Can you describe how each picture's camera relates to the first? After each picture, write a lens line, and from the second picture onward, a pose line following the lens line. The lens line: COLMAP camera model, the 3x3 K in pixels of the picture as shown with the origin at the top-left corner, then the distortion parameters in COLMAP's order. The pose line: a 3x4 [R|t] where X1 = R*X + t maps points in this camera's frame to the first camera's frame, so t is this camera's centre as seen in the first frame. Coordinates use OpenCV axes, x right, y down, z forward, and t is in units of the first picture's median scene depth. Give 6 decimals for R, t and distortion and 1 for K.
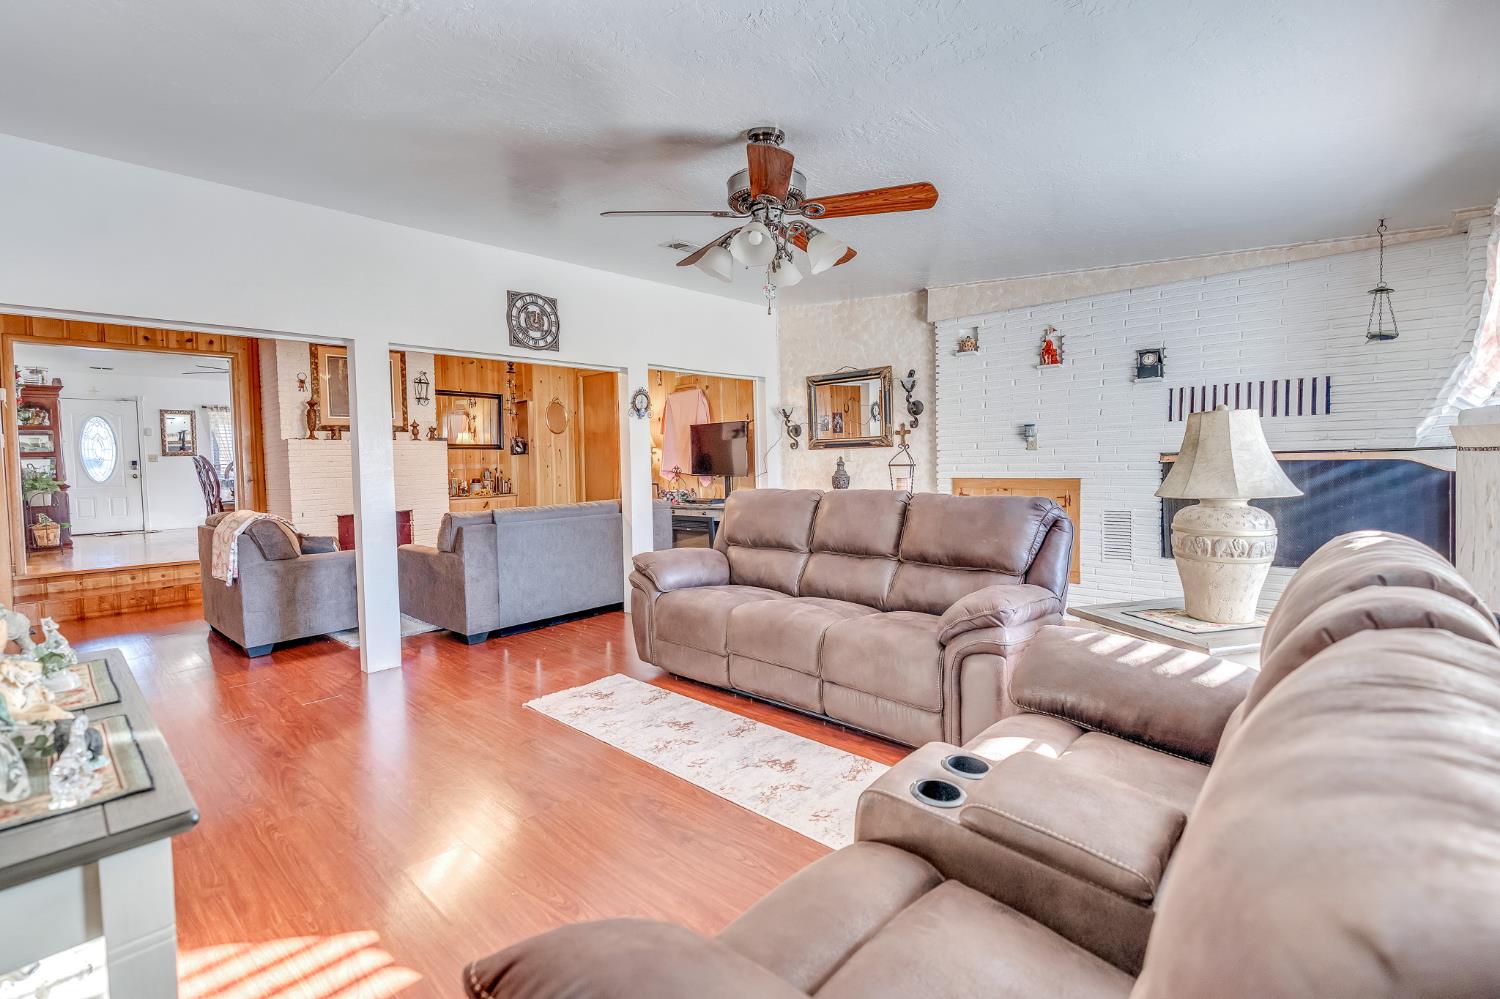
lens RADIAL K [[674.7, 0, 740.3], [0, 674.7, 489.5], [0, 0, 1]] dist [-0.011265, 0.003905]
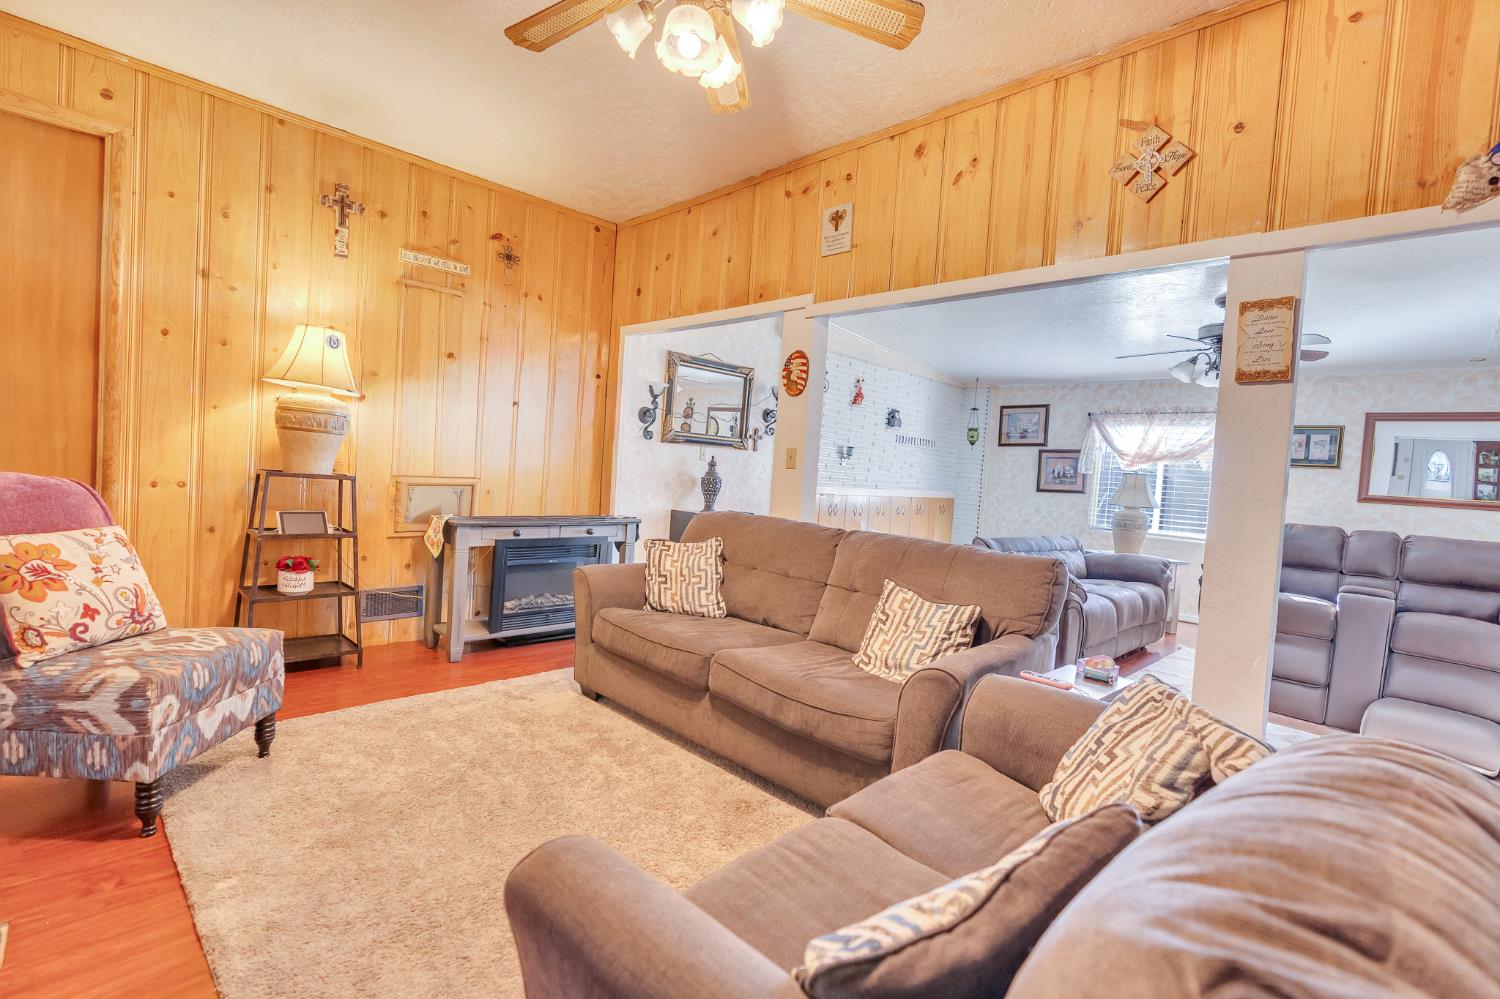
lens RADIAL K [[674.7, 0, 749.8], [0, 674.7, 492.2], [0, 0, 1]] dist [-0.011265, 0.003905]
pose [[0.034462, -0.010583, 0.999350, -0.791124], [-0.030001, 0.999482, 0.011618, -0.013710], [-0.998956, -0.030382, 0.034127, 0.992560]]
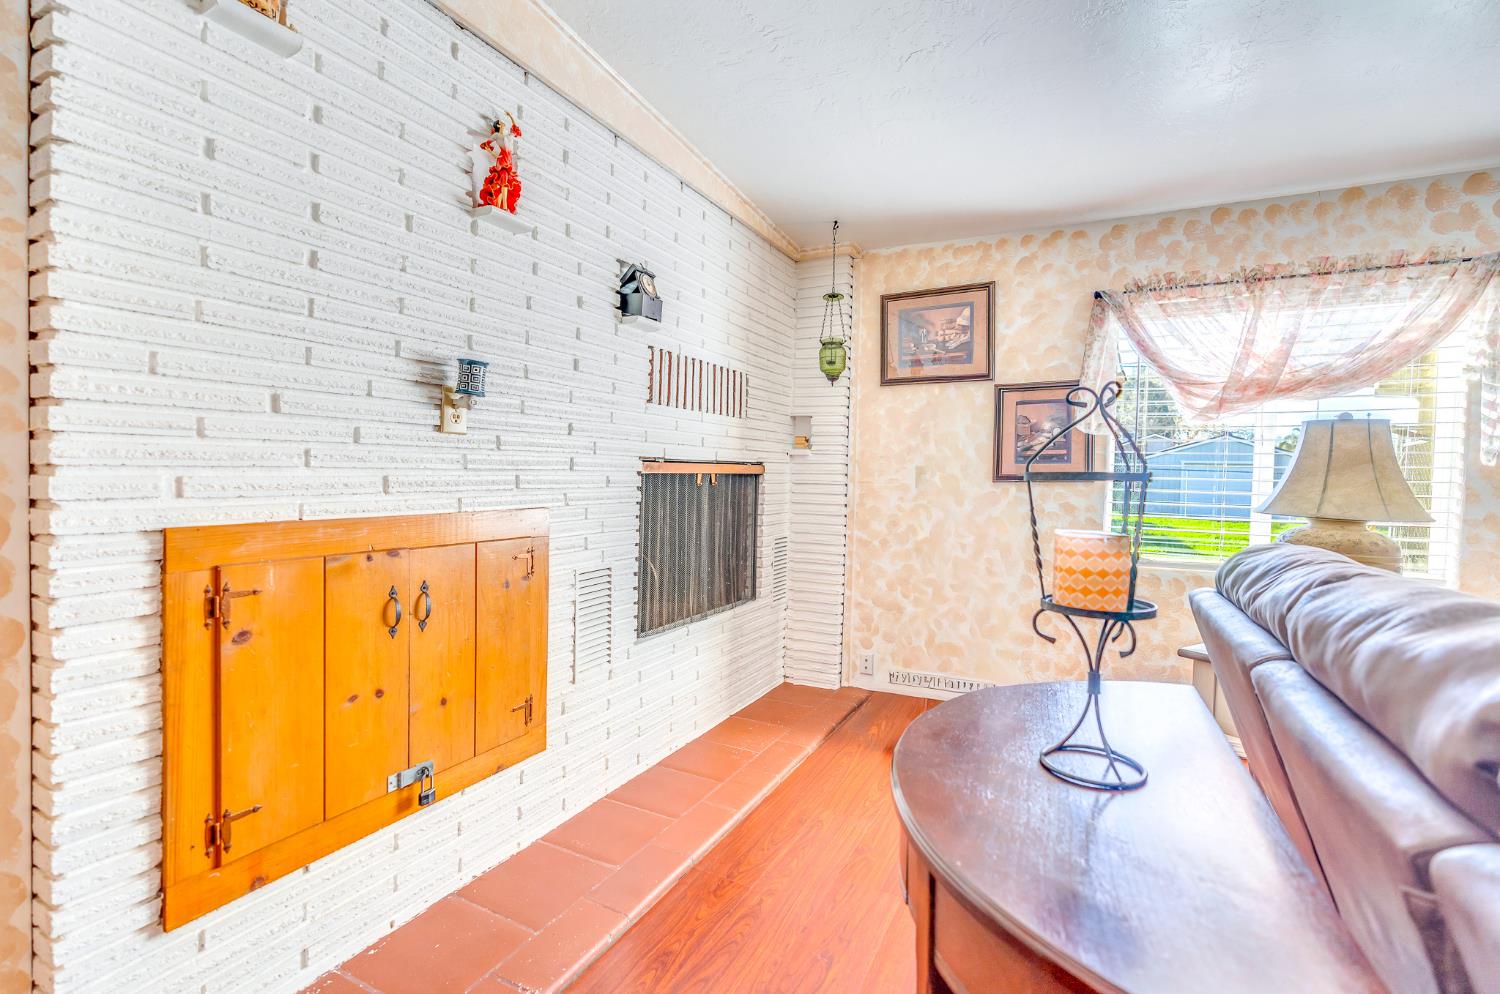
lens RADIAL K [[674.7, 0, 747.3], [0, 674.7, 488.8], [0, 0, 1]] dist [-0.011265, 0.003905]
pose [[-0.282022, -0.011664, 0.959337, 0.041777], [0.027921, 0.999403, 0.020359, -0.028202], [-0.959002, 0.032527, -0.281528, 0.830561]]
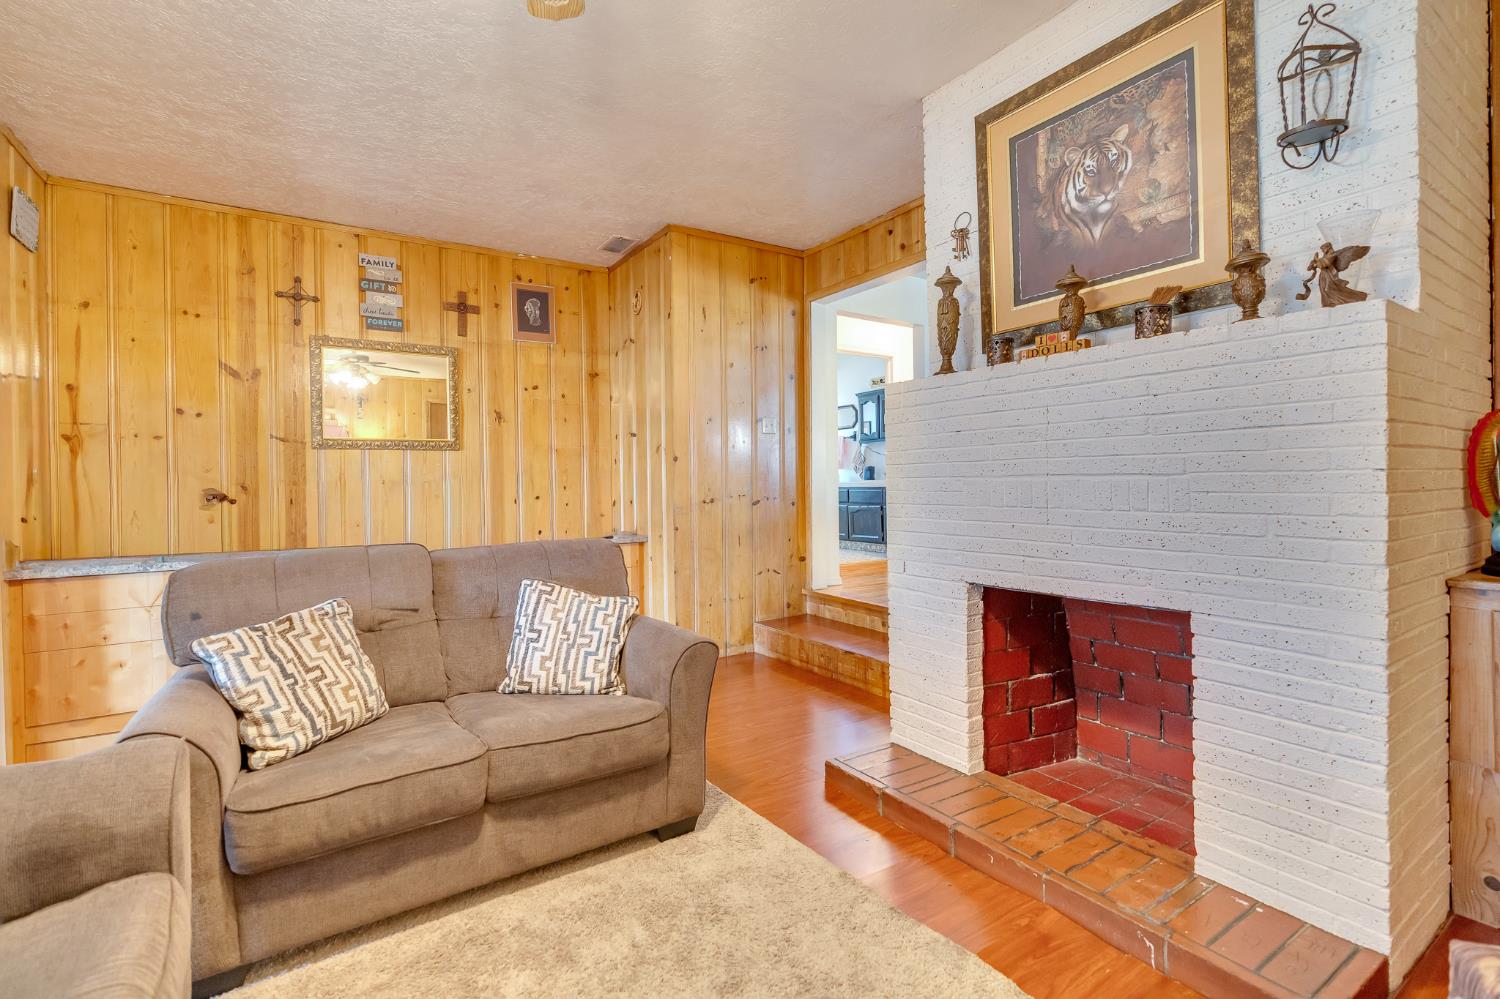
lens RADIAL K [[674.7, 0, 748.3], [0, 674.7, 485.5], [0, 0, 1]] dist [-0.011265, 0.003905]
pose [[-0.239522, 0.032029, -0.970362, -0.269368], [-0.017176, 0.999160, 0.037219, -0.028312], [0.970739, 0.025582, -0.238771, 1.158289]]
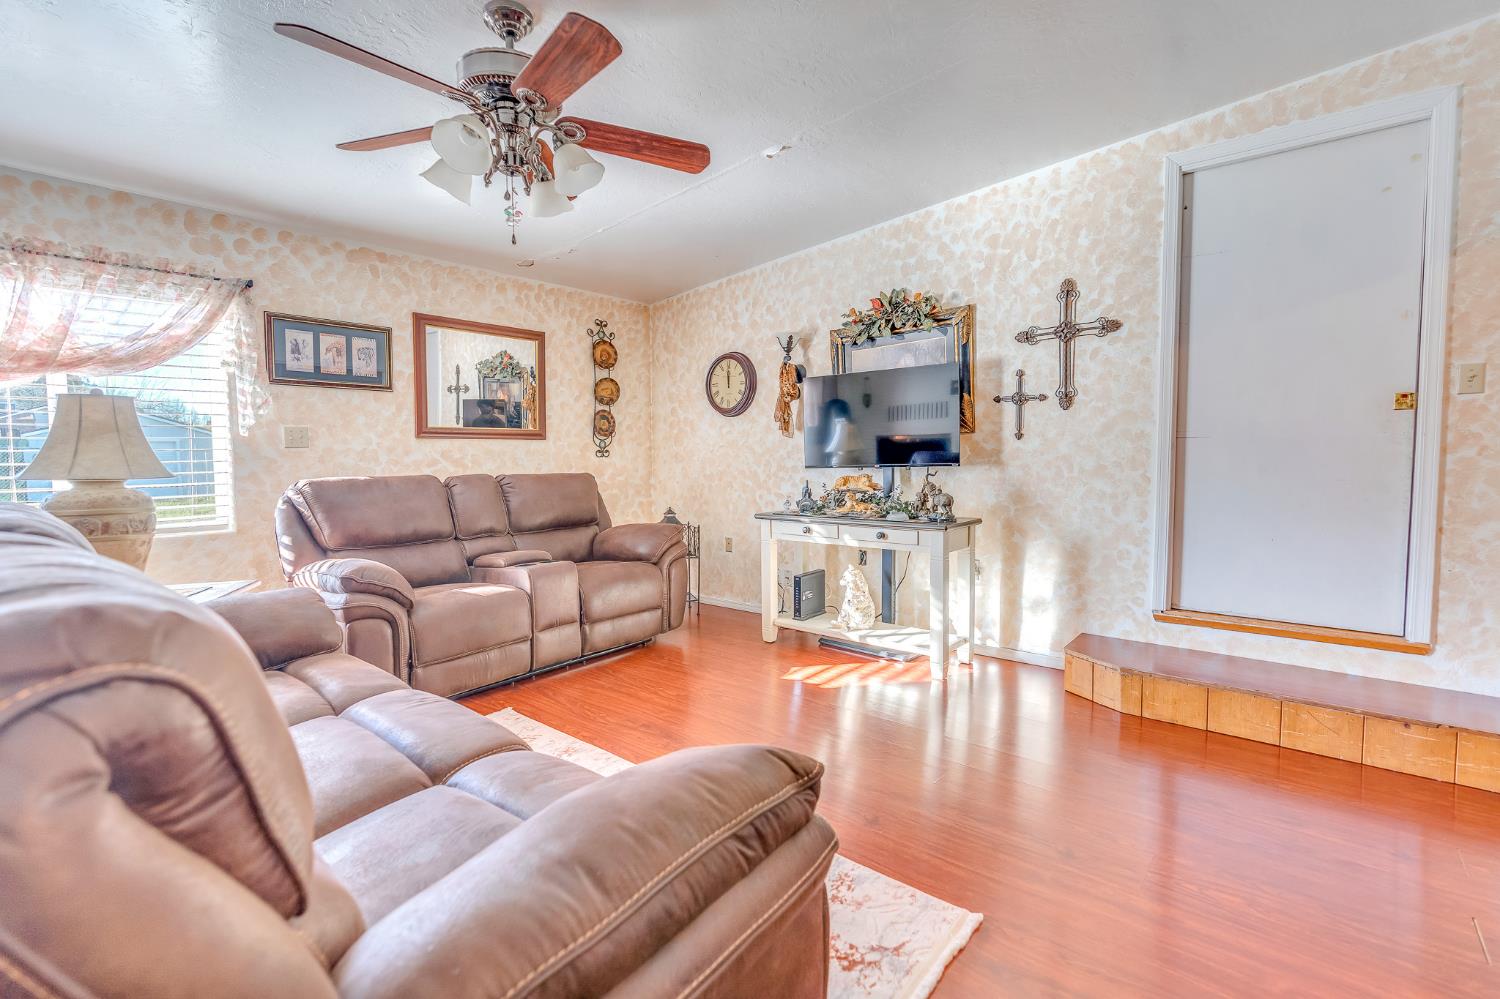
lens RADIAL K [[674.7, 0, 751.6], [0, 674.7, 486.7], [0, 0, 1]] dist [-0.011265, 0.003905]
pose [[-0.997793, 0.032446, -0.057939, -0.086928], [0.027026, 0.995393, 0.091994, -0.019174], [0.060657, 0.090225, -0.994073, 0.866480]]
